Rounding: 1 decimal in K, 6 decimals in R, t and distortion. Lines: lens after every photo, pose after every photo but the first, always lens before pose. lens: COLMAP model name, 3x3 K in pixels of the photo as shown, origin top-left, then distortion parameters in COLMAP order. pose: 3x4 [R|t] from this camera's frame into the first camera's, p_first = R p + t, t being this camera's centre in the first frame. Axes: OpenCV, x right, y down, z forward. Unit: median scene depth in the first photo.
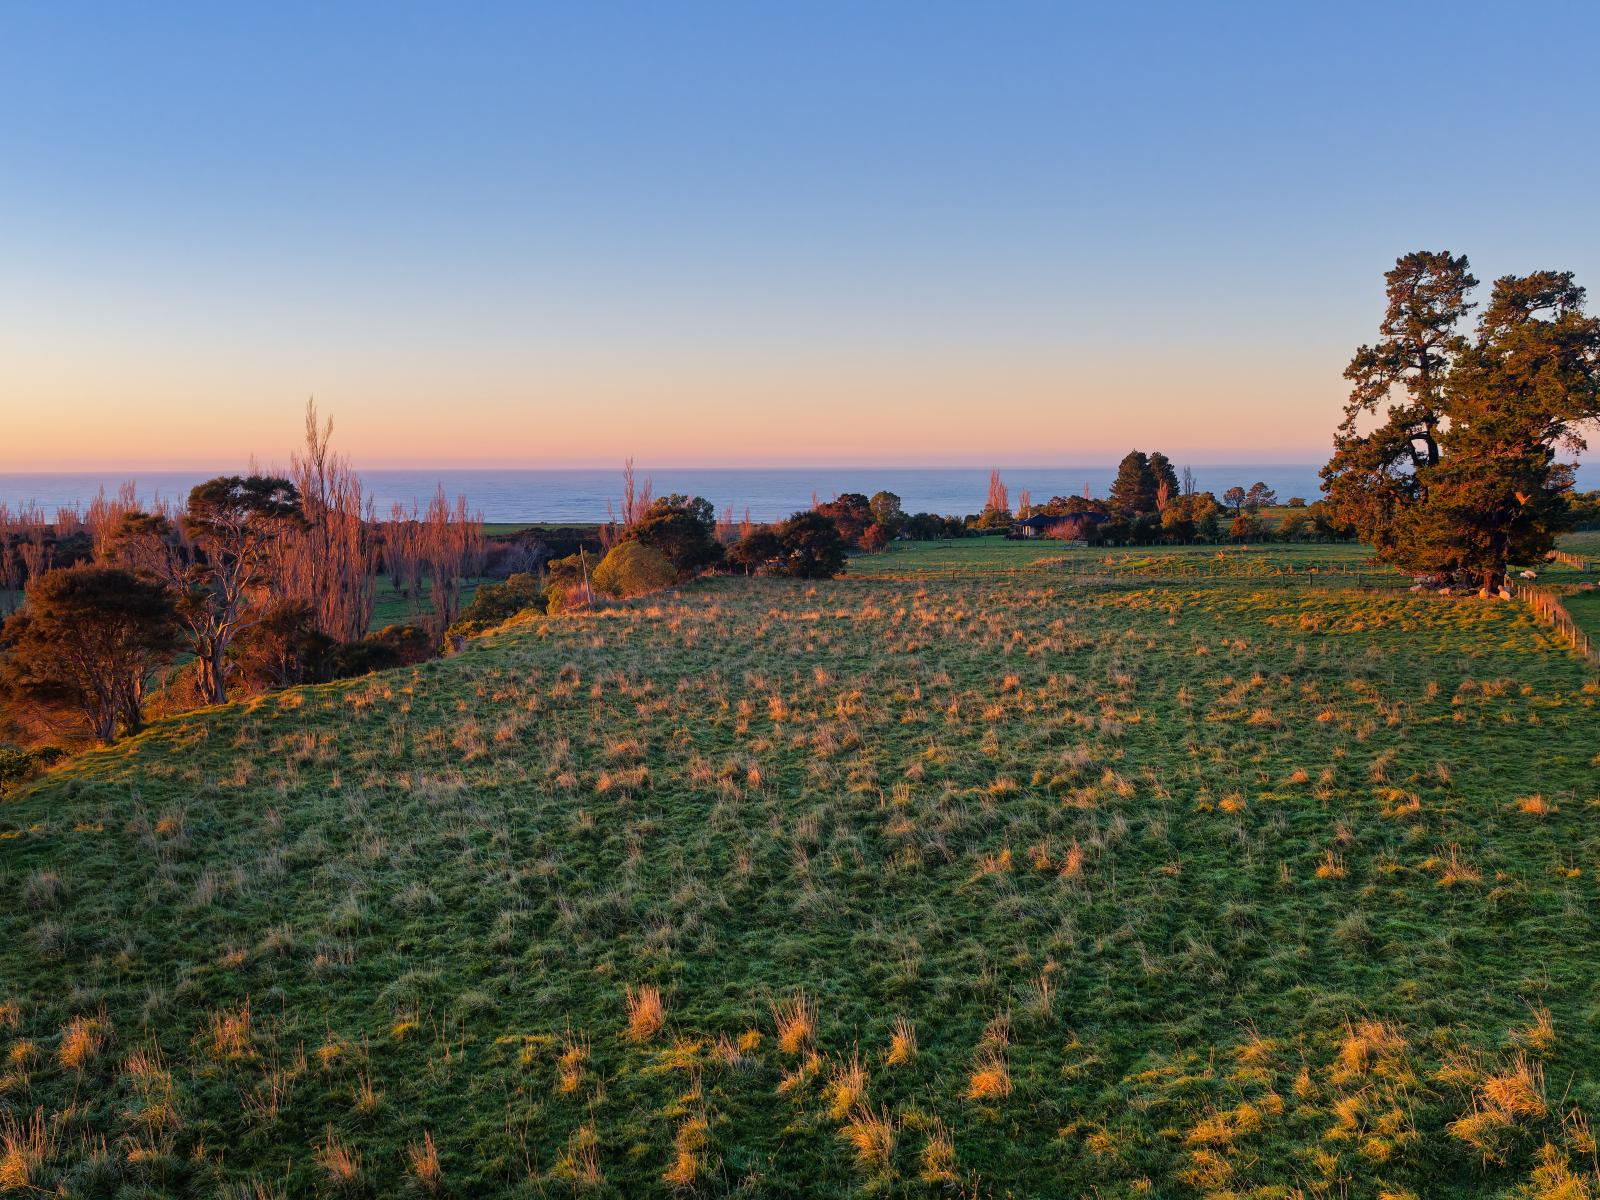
lens RADIAL K [[1484.2, 0, 800.0], [0, 1484.2, 600.0], [0, 0, 1]] dist [0.008315, -0.016152]
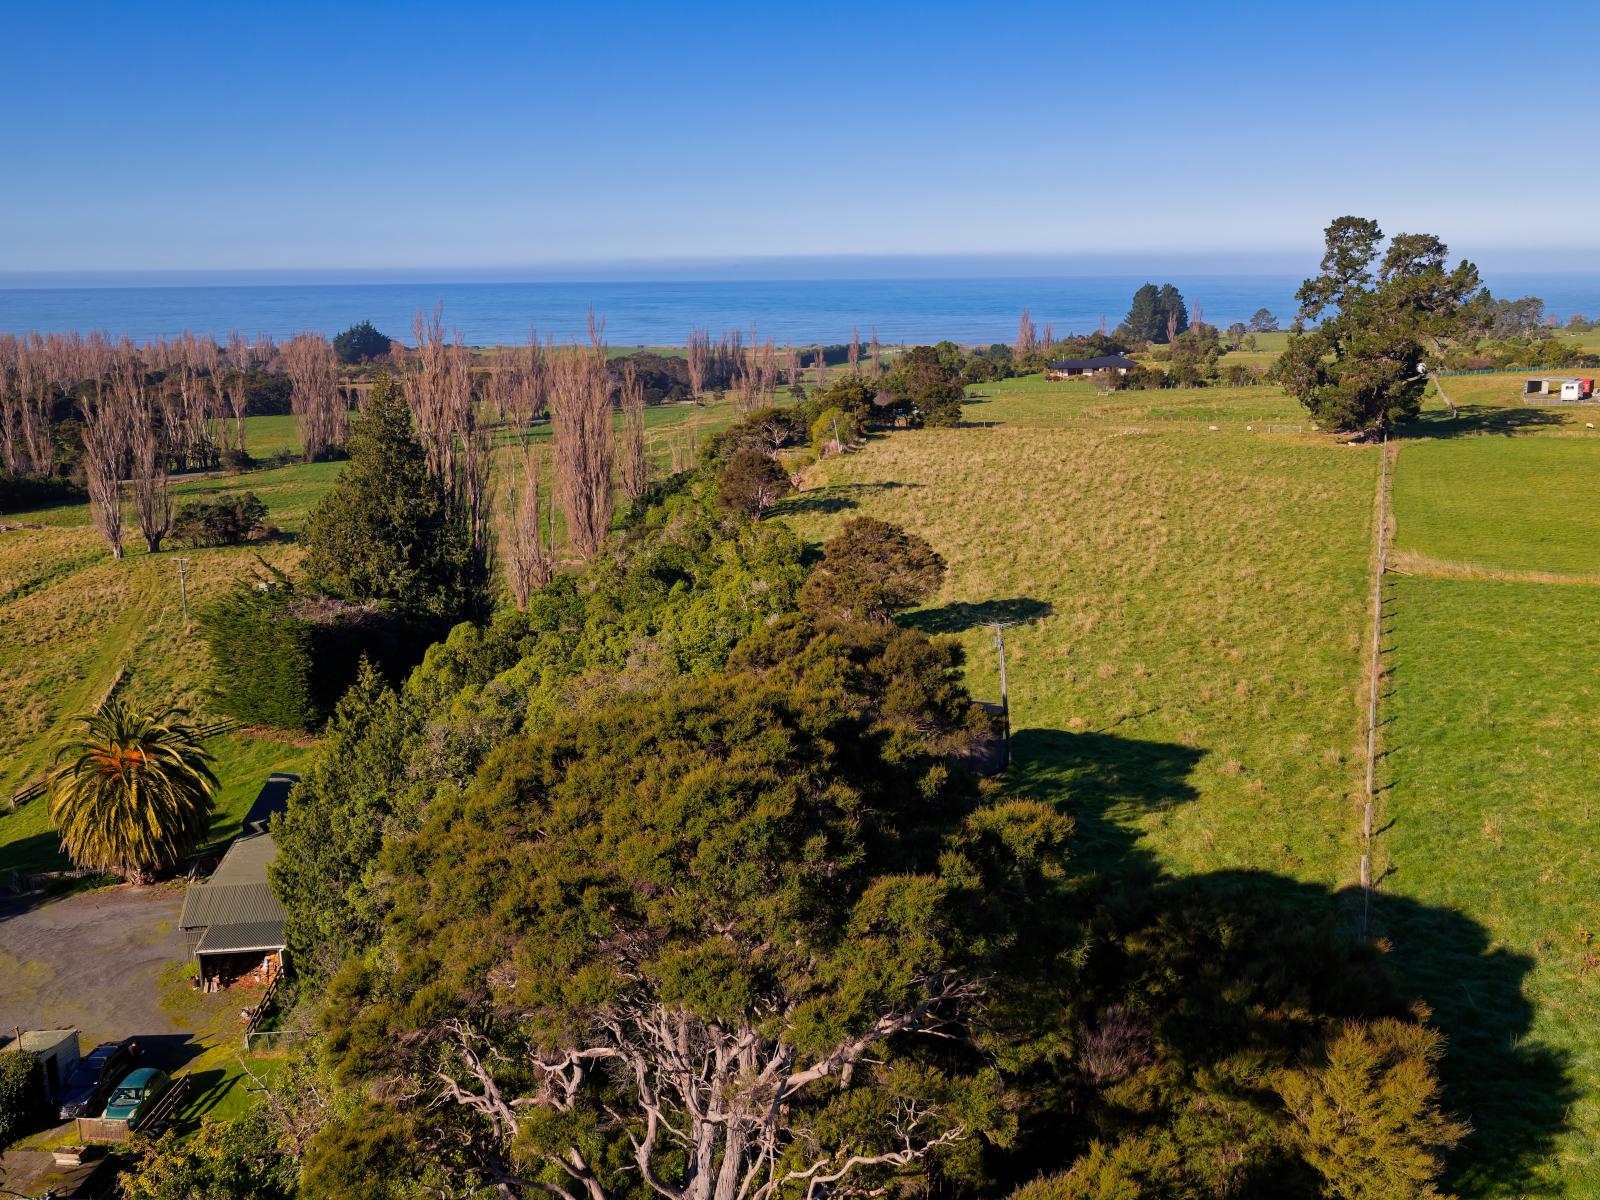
lens RADIAL K [[1484.2, 0, 800.0], [0, 1484.2, 600.0], [0, 0, 1]] dist [0.008315, -0.016152]
pose [[0.999992, -0.003571, -0.001879, -0.150906], [0.003777, 0.992241, 0.124274, -0.032072], [0.001420, -0.124280, 0.992246, -0.585404]]
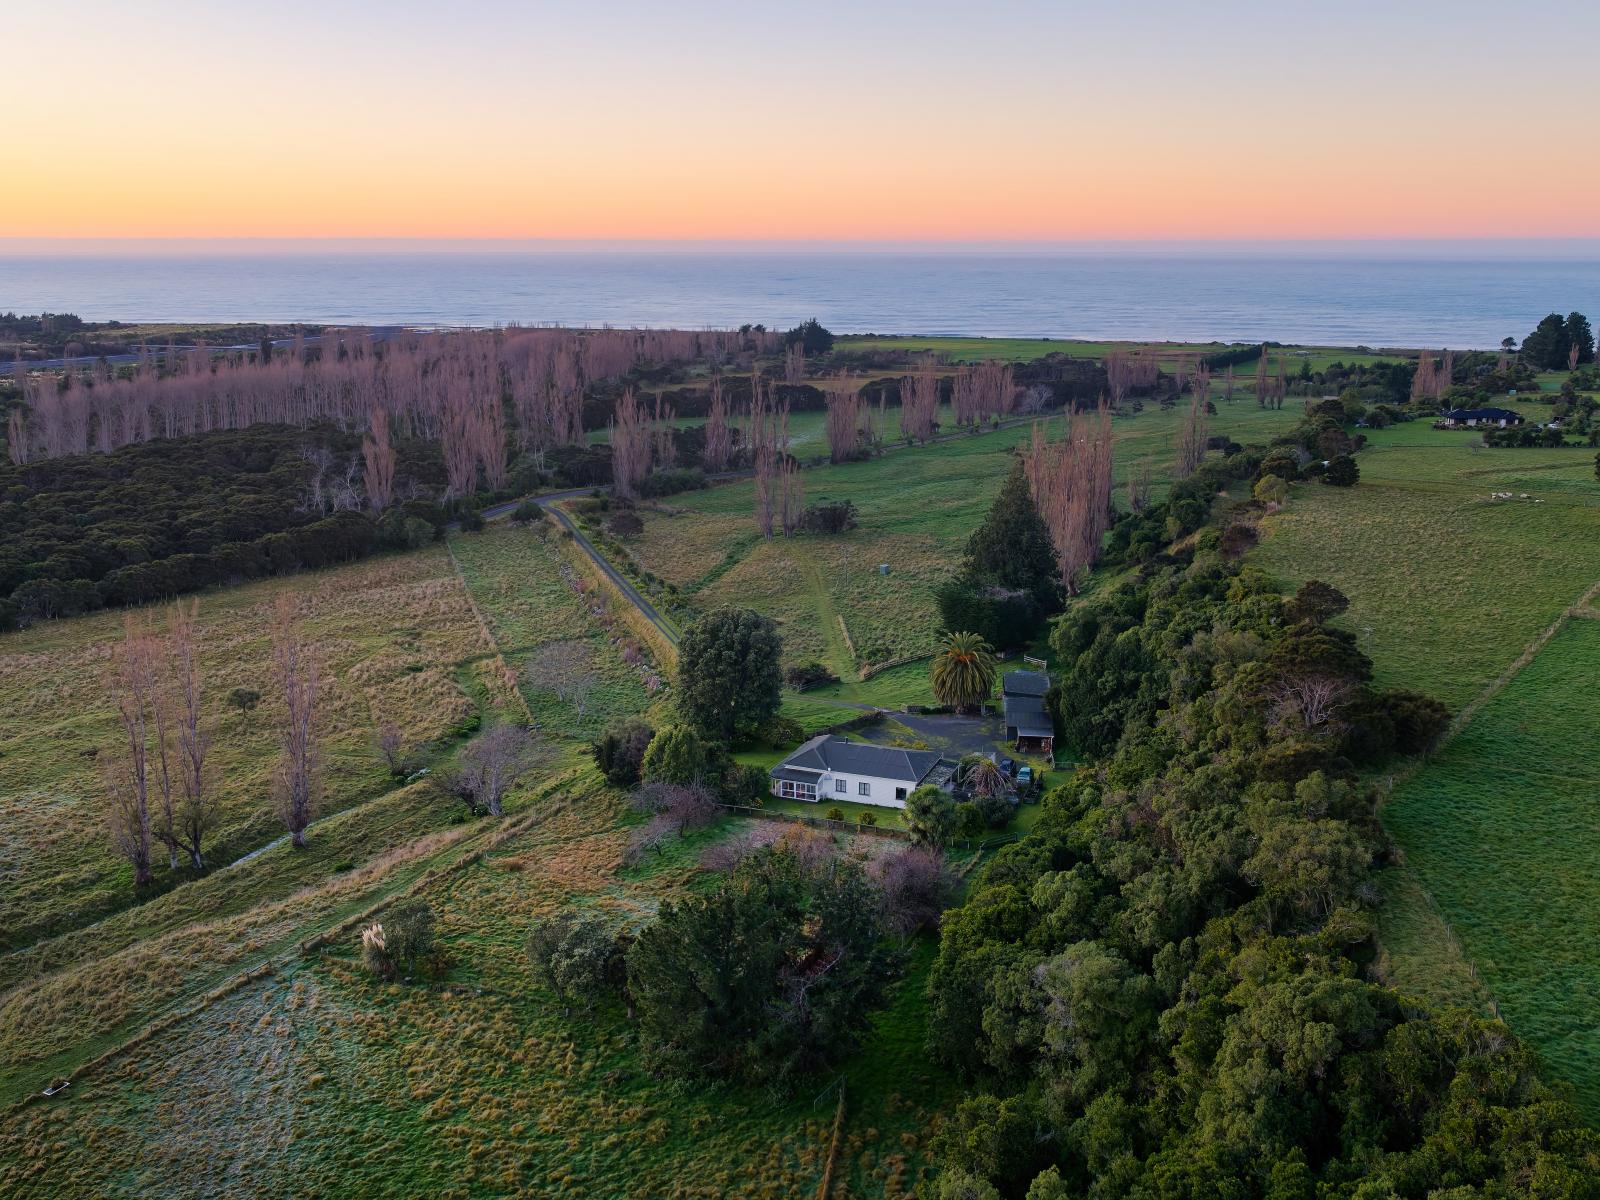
lens RADIAL K [[1484.2, 0, 800.0], [0, 1484.2, 600.0], [0, 0, 1]] dist [0.008315, -0.016152]
pose [[0.968373, 0.062838, -0.241465, -0.263417], [-0.027480, 0.988740, 0.147100, -0.173243], [0.247990, -0.135812, 0.959196, -1.522740]]
